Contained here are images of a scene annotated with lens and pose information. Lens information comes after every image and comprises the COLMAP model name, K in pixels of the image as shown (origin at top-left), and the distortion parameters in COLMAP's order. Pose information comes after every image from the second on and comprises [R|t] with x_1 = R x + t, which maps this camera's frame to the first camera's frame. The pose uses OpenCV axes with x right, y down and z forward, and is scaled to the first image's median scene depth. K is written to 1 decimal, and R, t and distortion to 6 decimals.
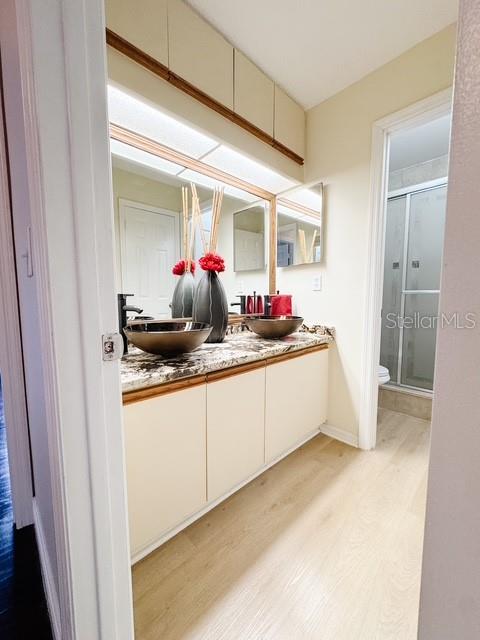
lens RADIAL K [[256.3, 0, 240.0], [0, 256.3, 320.0], [0, 0, 1]] dist [-0.000522, 0.000001]
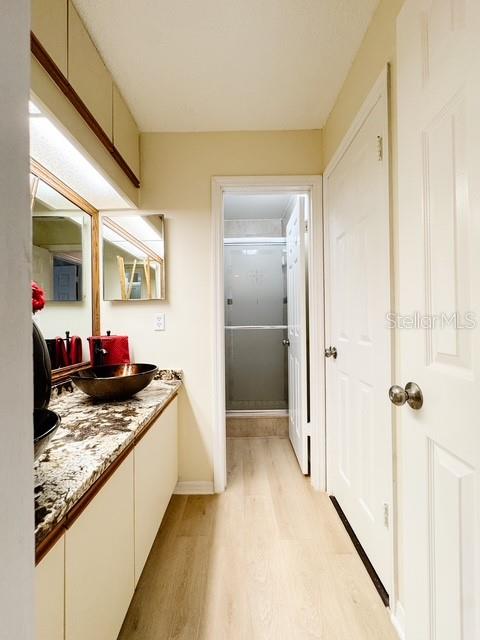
lens RADIAL K [[256.3, 0, 240.0], [0, 256.3, 320.0], [0, 0, 1]] dist [-0.000522, 0.000001]
pose [[0.688328, -0.004355, 0.725387, -0.155119], [0.075947, 0.994919, -0.066094, -0.072582], [-0.721413, 0.100585, 0.685161, 0.194637]]
